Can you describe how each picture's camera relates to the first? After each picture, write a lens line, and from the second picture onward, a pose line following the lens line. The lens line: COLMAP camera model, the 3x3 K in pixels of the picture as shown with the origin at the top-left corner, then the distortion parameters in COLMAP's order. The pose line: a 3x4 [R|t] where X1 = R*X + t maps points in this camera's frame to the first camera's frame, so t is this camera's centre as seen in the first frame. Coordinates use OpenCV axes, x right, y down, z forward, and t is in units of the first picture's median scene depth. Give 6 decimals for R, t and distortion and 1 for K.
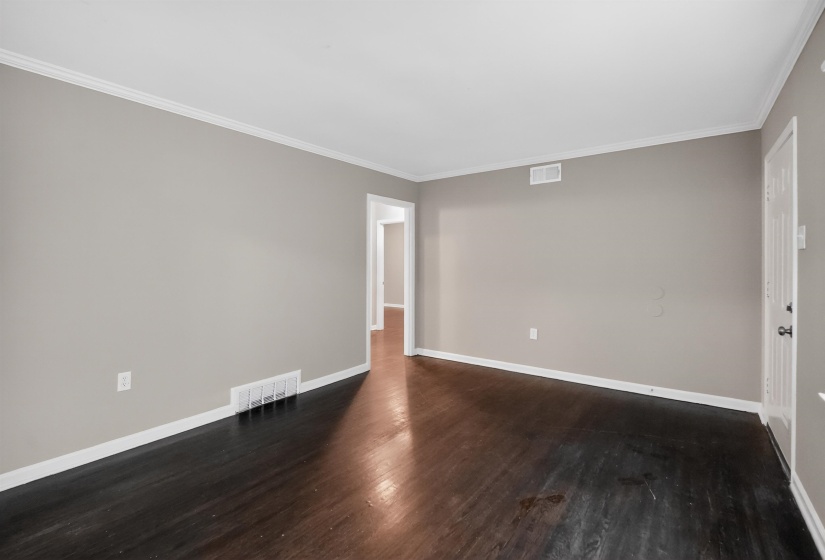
lens RADIAL K [[376.6, 0, 416.6], [0, 376.6, 261.7], [0, 0, 1]] dist [-0.012880, -0.000112]
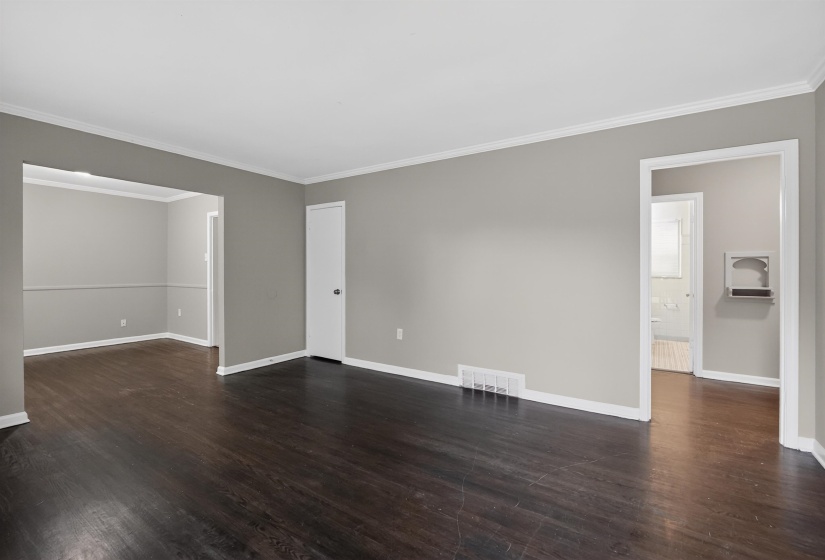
lens RADIAL K [[376.6, 0, 410.0], [0, 376.6, 274.9], [0, 0, 1]] dist [-0.012880, -0.000112]
pose [[0.045020, 0.016954, -0.998842, 0.695934], [0.001079, 0.999855, 0.017020, 0.018385], [0.998986, -0.001844, 0.044995, 0.733393]]
